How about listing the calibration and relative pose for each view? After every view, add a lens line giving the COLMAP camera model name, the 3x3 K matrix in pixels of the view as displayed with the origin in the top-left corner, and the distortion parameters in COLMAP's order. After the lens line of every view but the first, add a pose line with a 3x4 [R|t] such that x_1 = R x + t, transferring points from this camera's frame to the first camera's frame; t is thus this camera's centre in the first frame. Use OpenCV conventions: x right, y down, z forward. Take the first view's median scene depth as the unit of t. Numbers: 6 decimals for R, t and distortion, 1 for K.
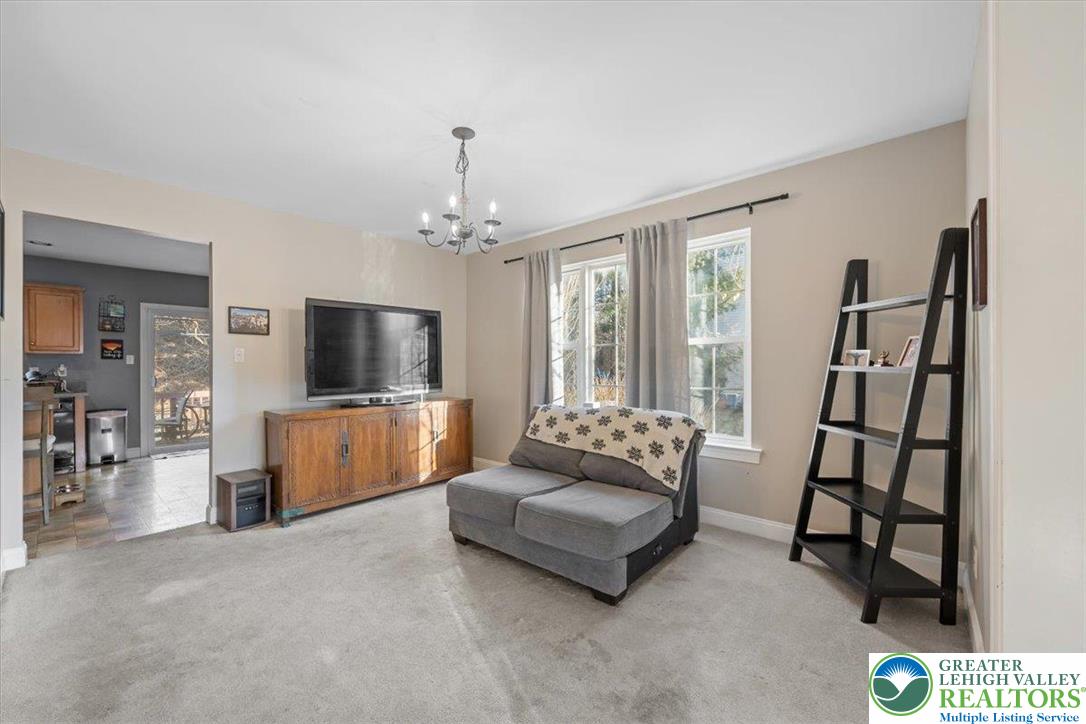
lens RADIAL K [[435.3, 0, 545.1], [0, 435.3, 368.2], [0, 0, 1]] dist [-0.004473, 0.000051]
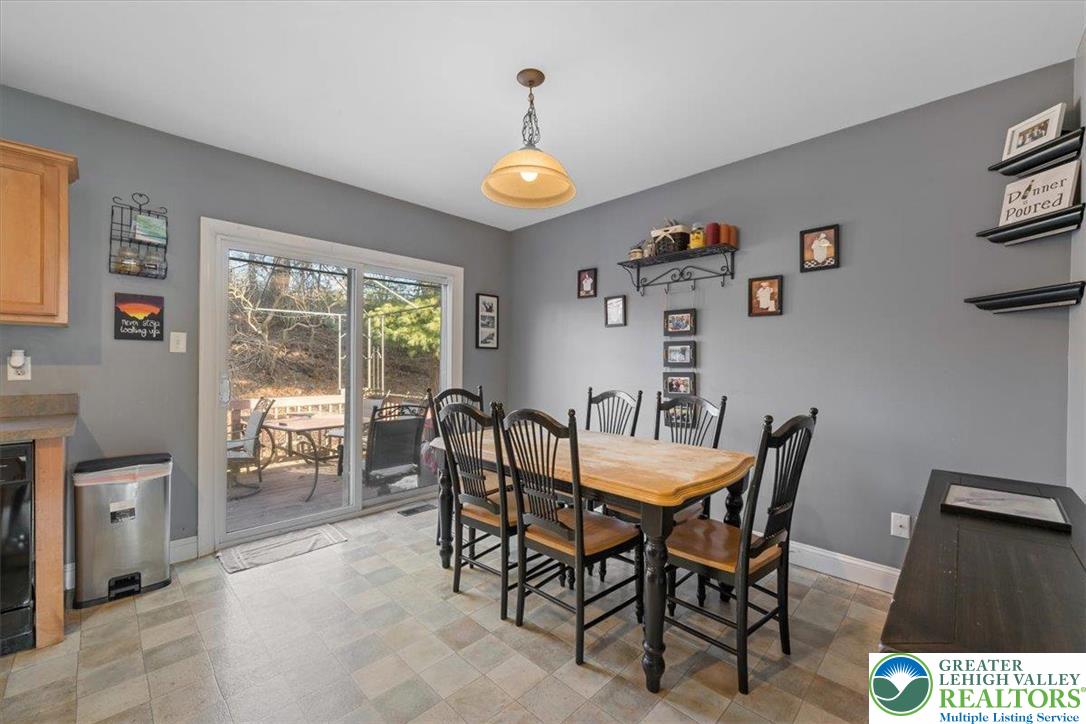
lens RADIAL K [[435.3, 0, 543.0], [0, 435.3, 362.9], [0, 0, 1]] dist [-0.004473, 0.000051]
pose [[0.998659, 0.006248, -0.051396, -0.759050], [-0.006462, 0.999971, -0.003995, 0.001611], [0.051369, 0.004322, 0.998670, 0.778141]]
